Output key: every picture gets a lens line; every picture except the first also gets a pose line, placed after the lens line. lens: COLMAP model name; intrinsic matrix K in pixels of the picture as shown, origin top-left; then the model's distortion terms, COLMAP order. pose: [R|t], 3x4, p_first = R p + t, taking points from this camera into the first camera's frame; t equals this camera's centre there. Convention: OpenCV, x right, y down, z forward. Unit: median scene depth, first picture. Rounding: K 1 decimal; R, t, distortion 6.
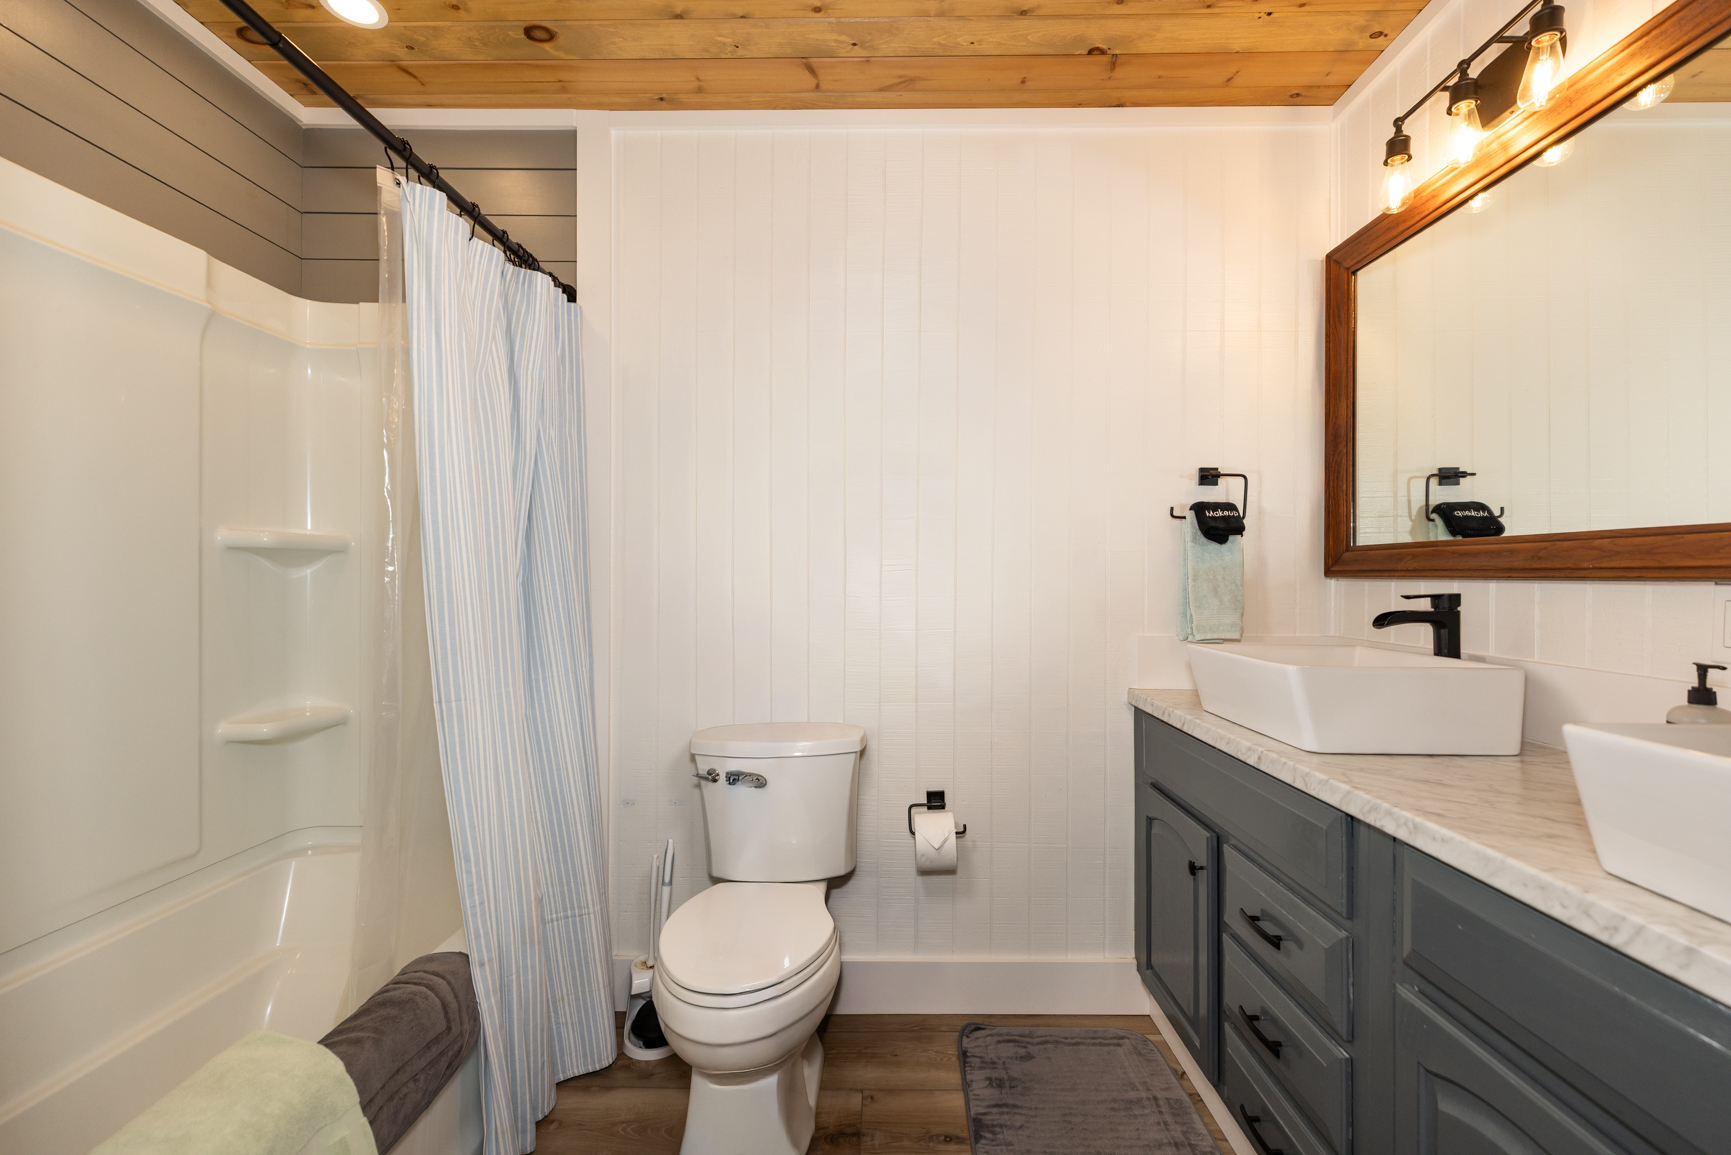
lens RADIAL K [[772.1, 0, 875.2], [0, 772.1, 574.4], [0, 0, 1]] dist [0.007747, -0.000660]
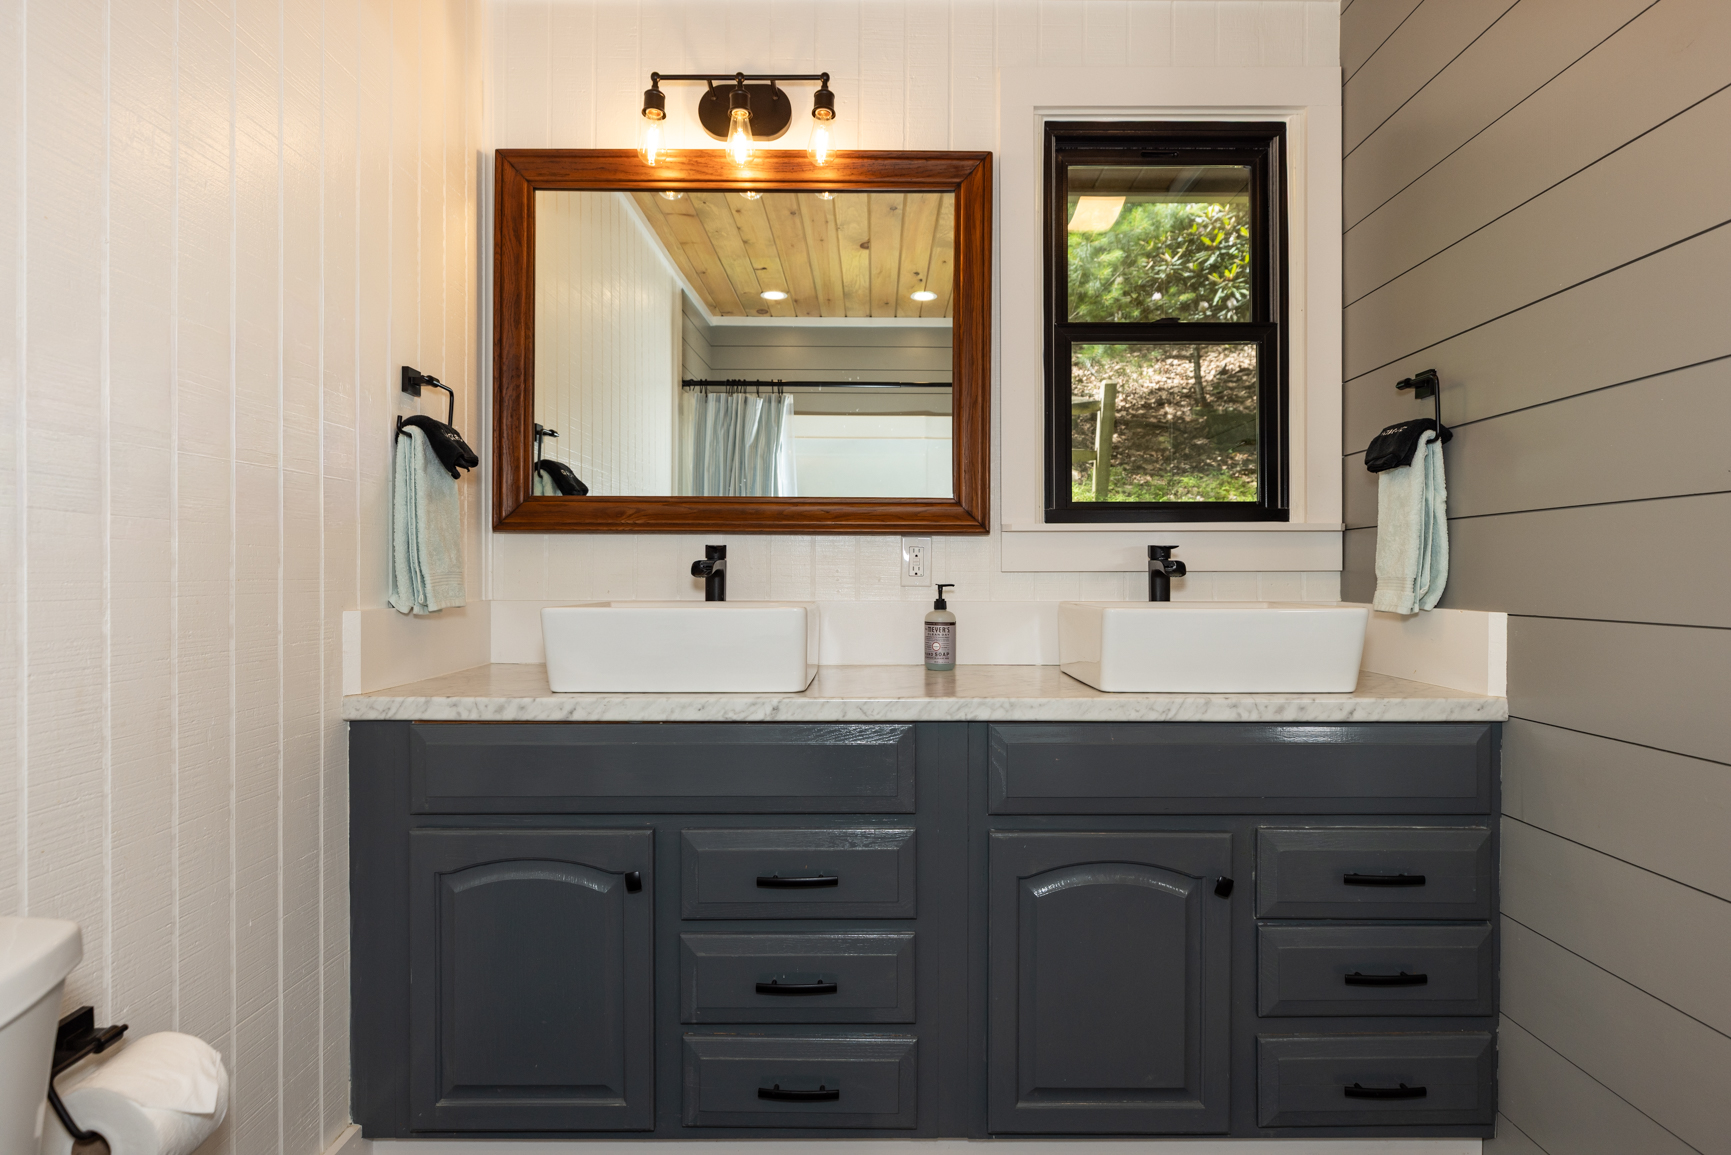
lens RADIAL K [[906.2, 0, 867.7], [0, 906.2, 573.6], [0, 0, 1]] dist [-0.001661, -0.000832]
pose [[-0.003204, -0.004835, 0.999983, -0.425845], [-0.006282, 0.999969, 0.004815, 0.045073], [-0.999975, -0.006267, -0.003234, 0.615724]]
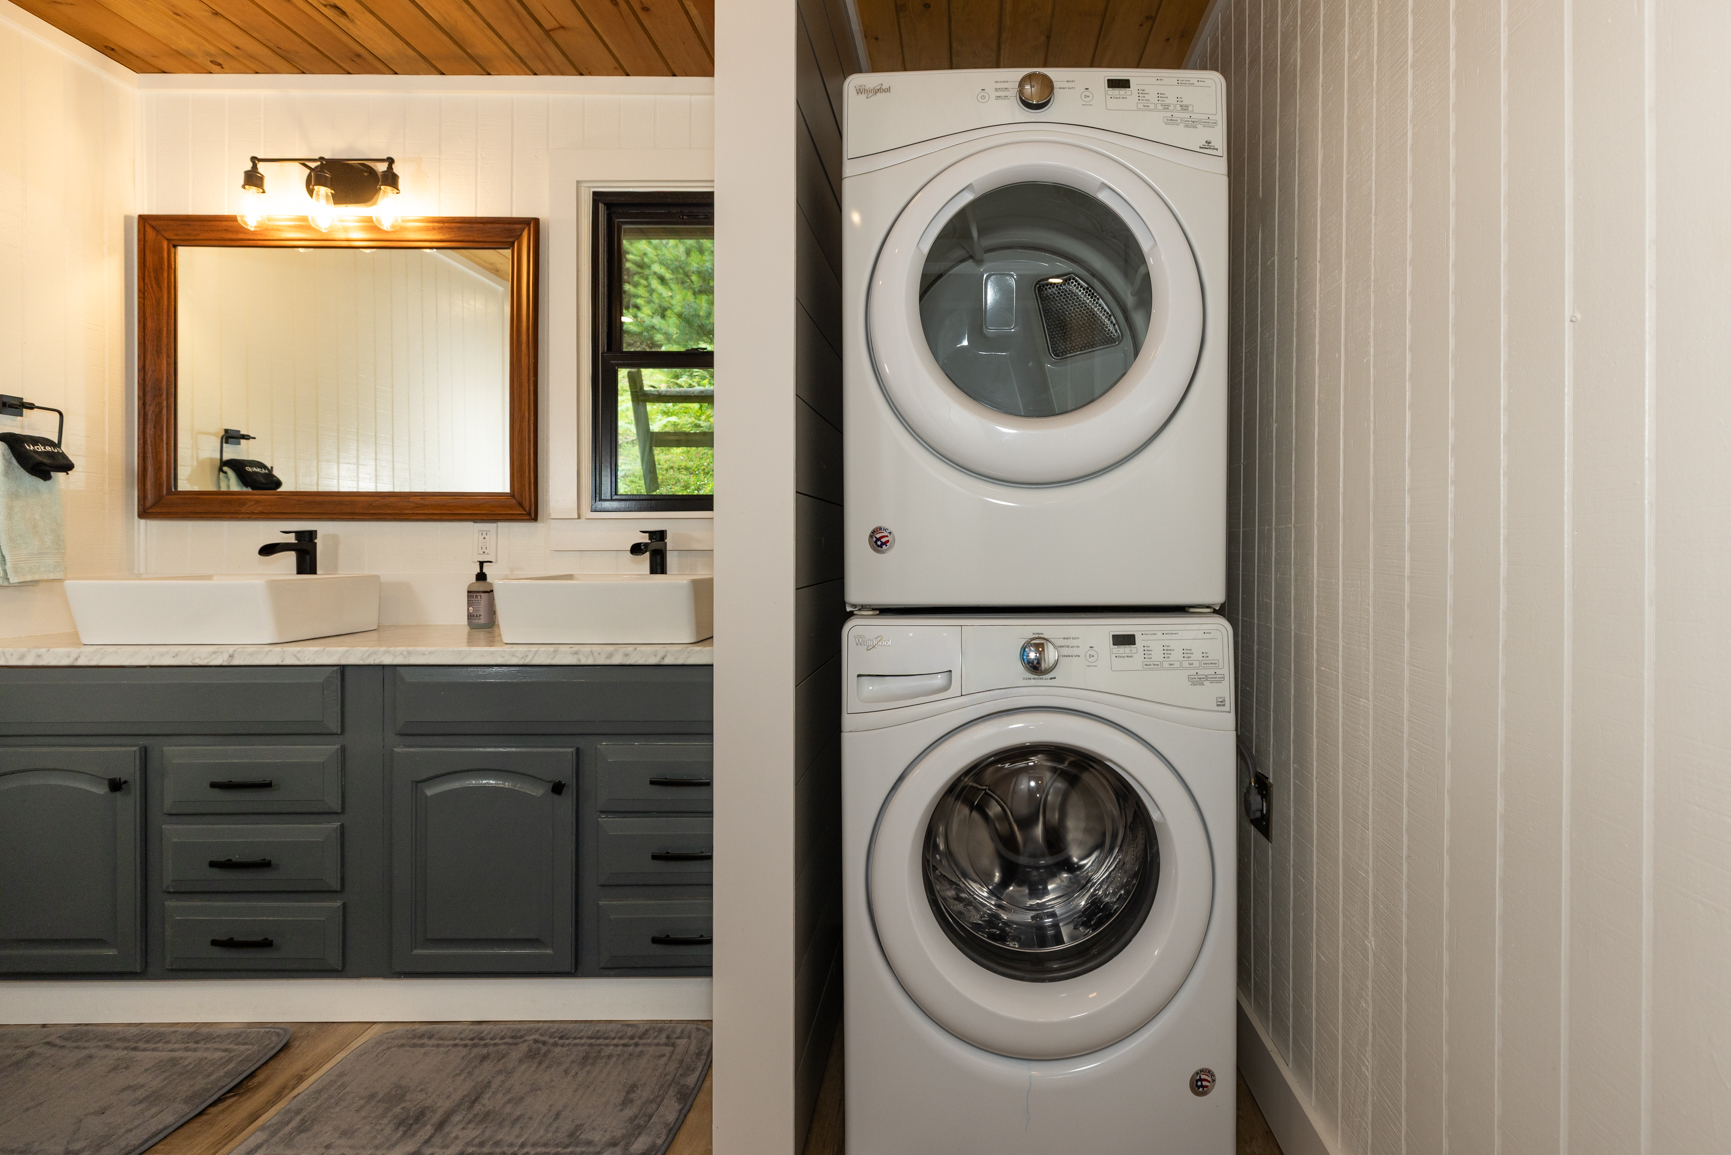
lens RADIAL K [[856.9, 0, 969.1], [0, 856.9, 547.7], [0, 0, 1]] dist [-0.000586, 0.000261]
pose [[-0.014746, -0.008735, 0.999853, -0.636597], [-0.005456, 0.999948, 0.008656, 0.028700], [-0.999876, -0.005327, -0.014793, -0.128835]]
